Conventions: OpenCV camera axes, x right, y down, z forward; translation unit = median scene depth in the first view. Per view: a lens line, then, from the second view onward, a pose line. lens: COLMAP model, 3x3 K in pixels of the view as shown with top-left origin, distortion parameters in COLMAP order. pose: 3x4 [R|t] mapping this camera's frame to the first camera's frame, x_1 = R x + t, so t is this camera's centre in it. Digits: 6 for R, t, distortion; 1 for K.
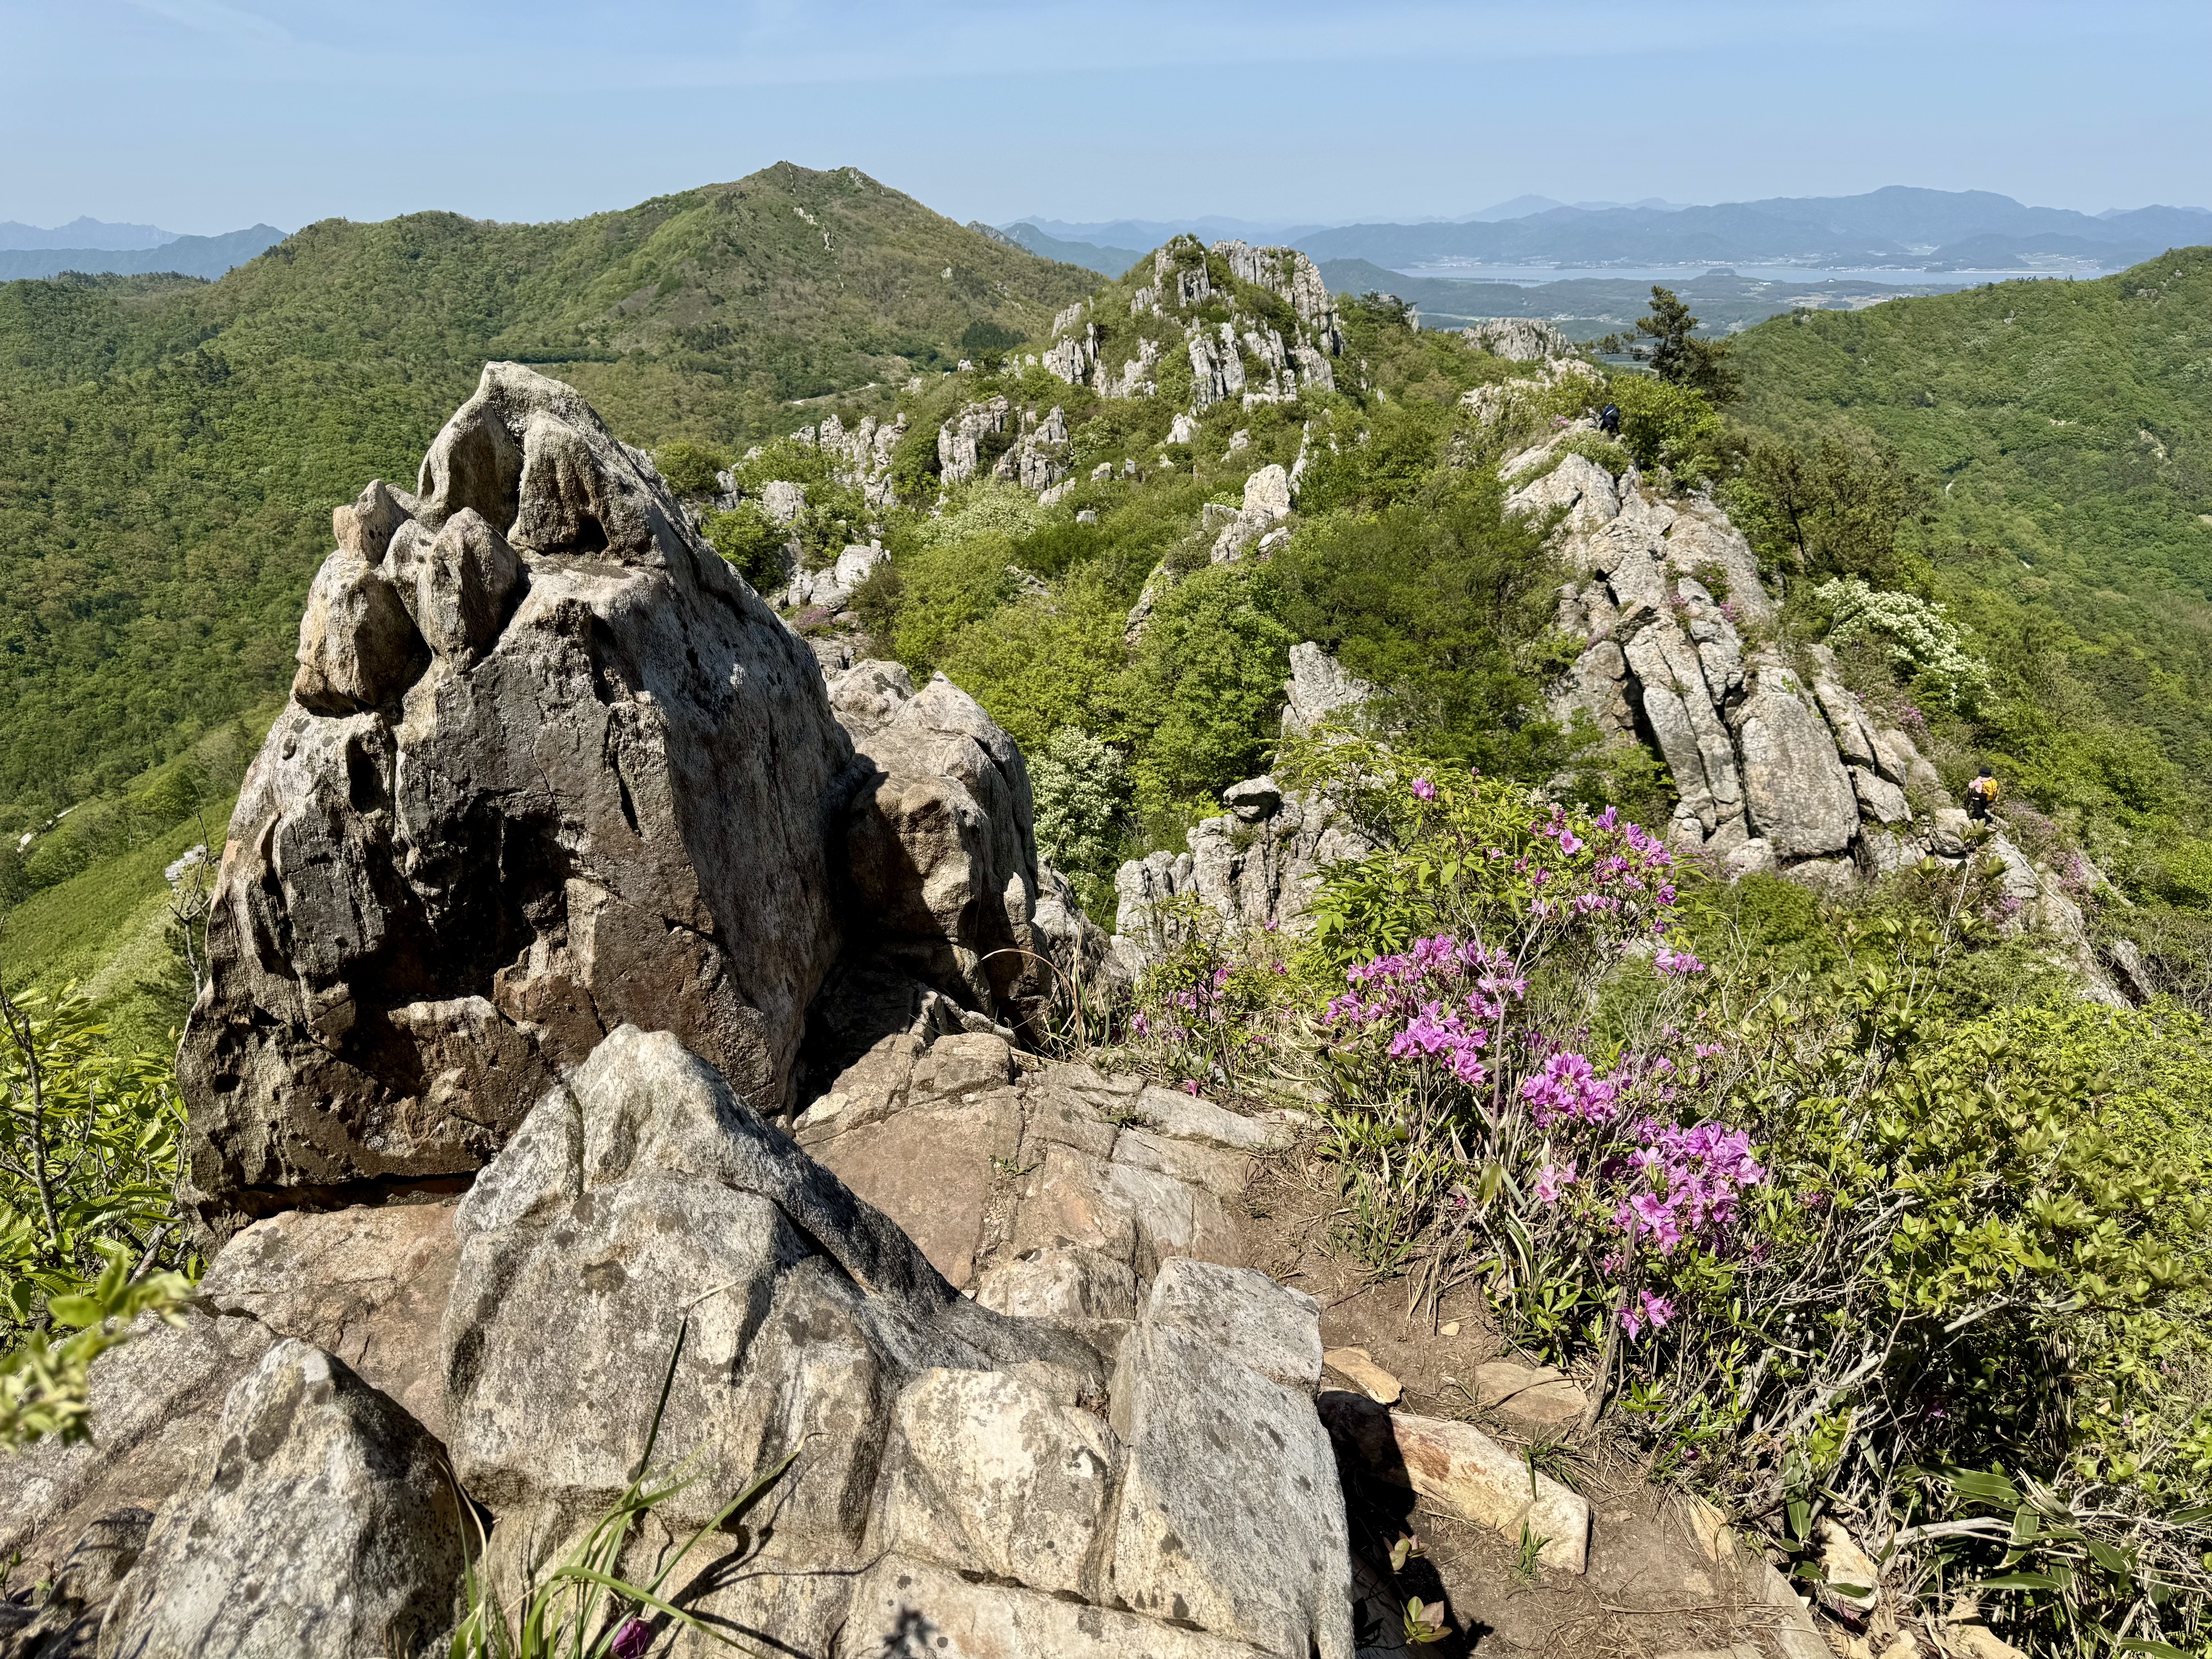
lens RADIAL K [[1525.2, 0, 1091.9], [0, 1525.2, 835.2], [0, 0, 1]] dist [0.125473, -0.207527]
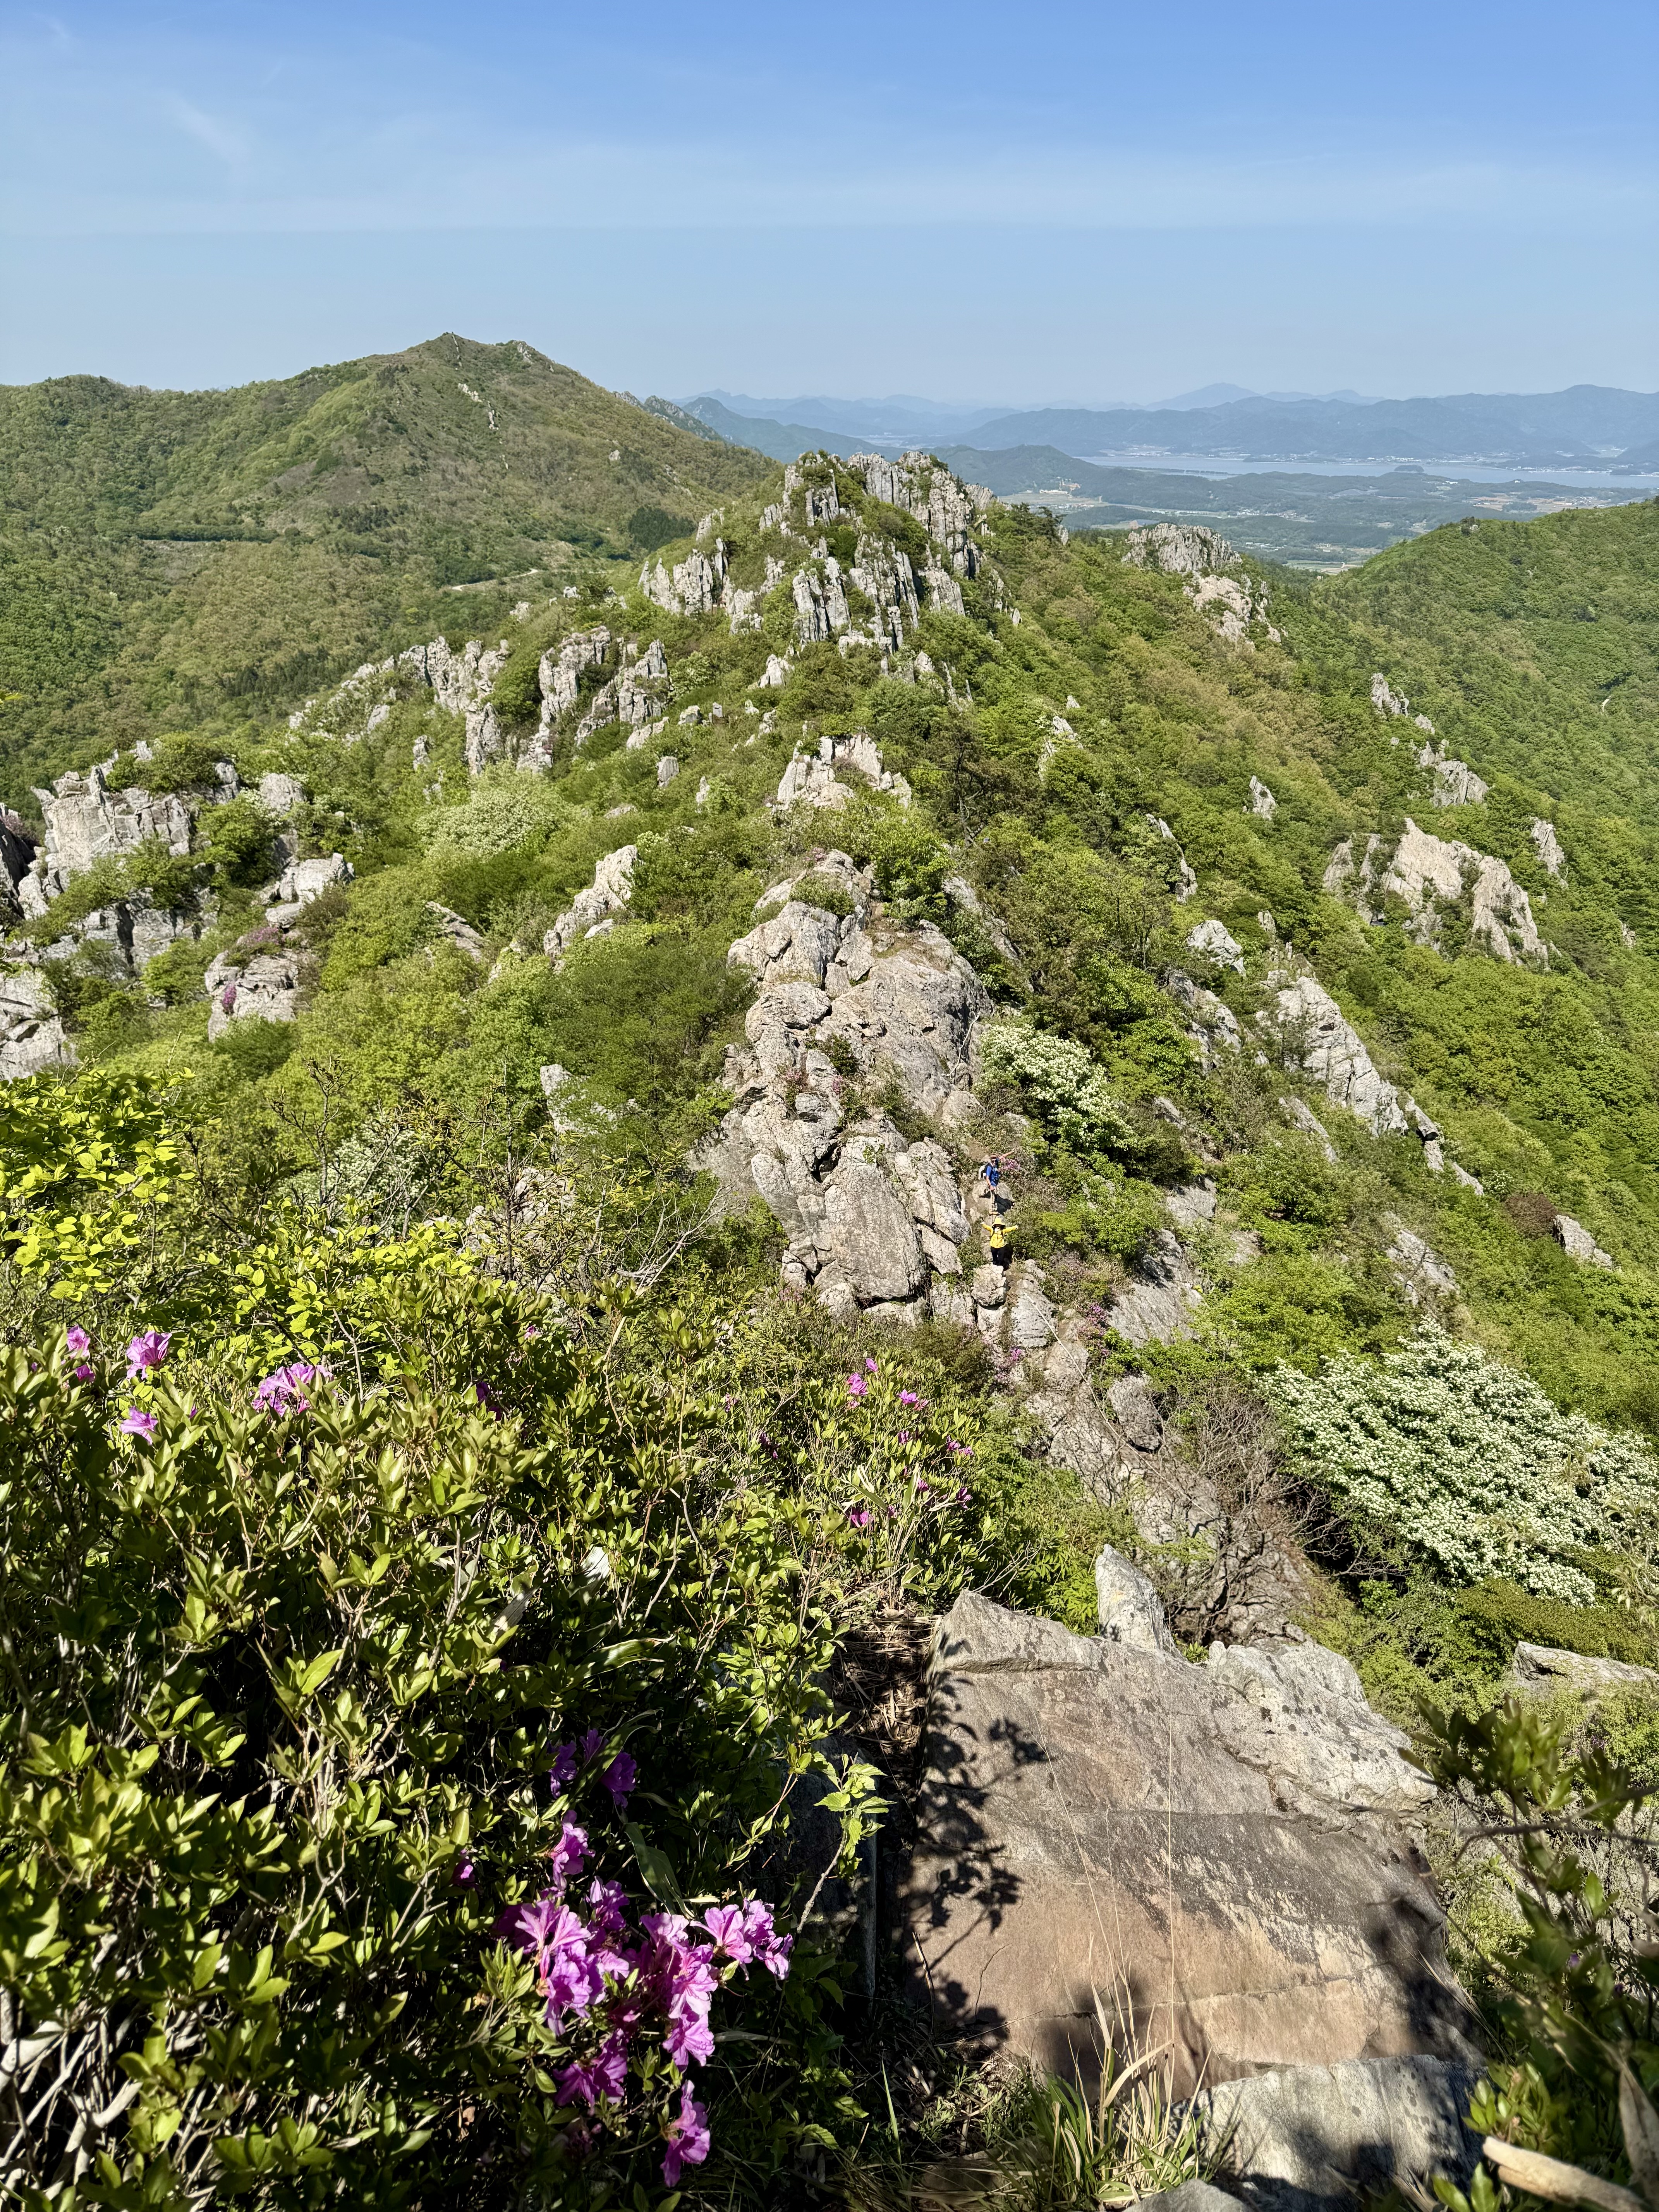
lens RADIAL K [[1525.2, 0, 829.5], [0, 1525.2, 1106.0], [0, 0, 1]] dist [0.125473, -0.207527]
pose [[0.999168, 0.013433, 0.038498, 0.316327], [-0.015402, 0.998563, 0.051325, -0.164723], [-0.037753, -0.051875, 0.997940, -0.137634]]
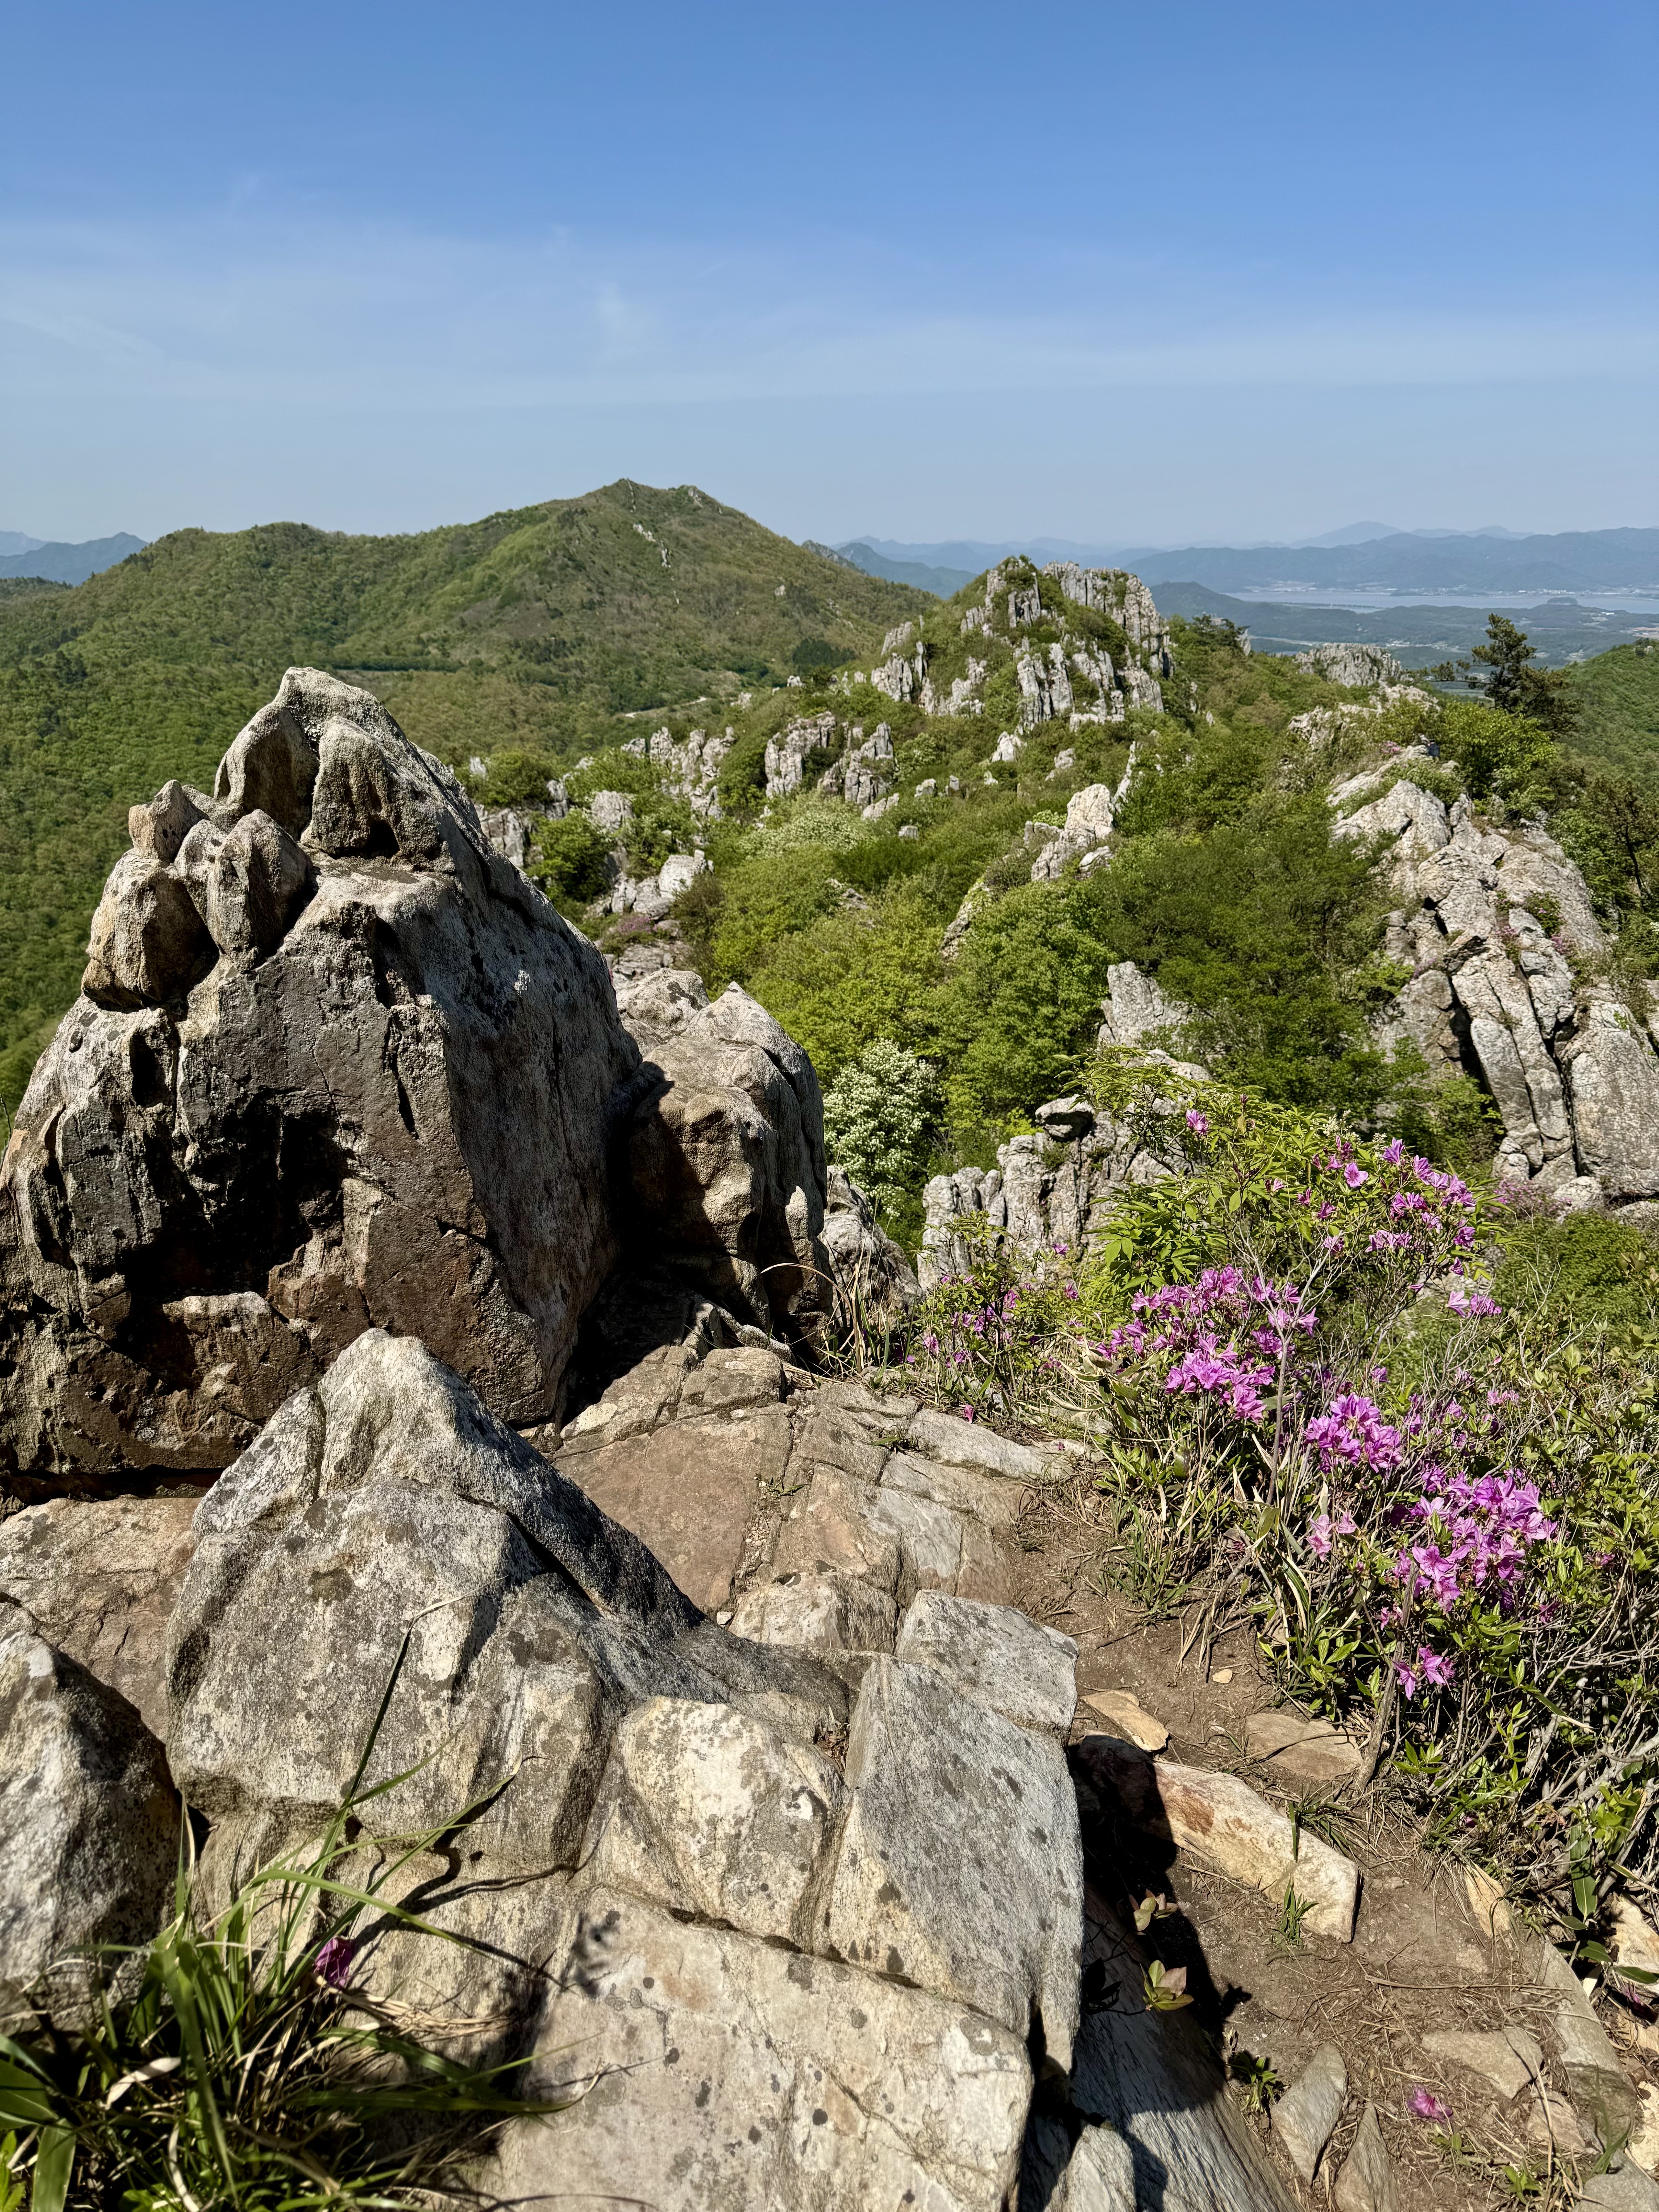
lens RADIAL K [[1525.2, 0, 829.5], [0, 1525.2, 1106.0], [0, 0, 1]] dist [0.125473, -0.207527]
pose [[0.998206, 0.032942, -0.049994, 0.002429], [-0.034292, 0.999063, -0.026393, -0.000317], [0.049077, 0.028060, 0.998401, 0.001045]]
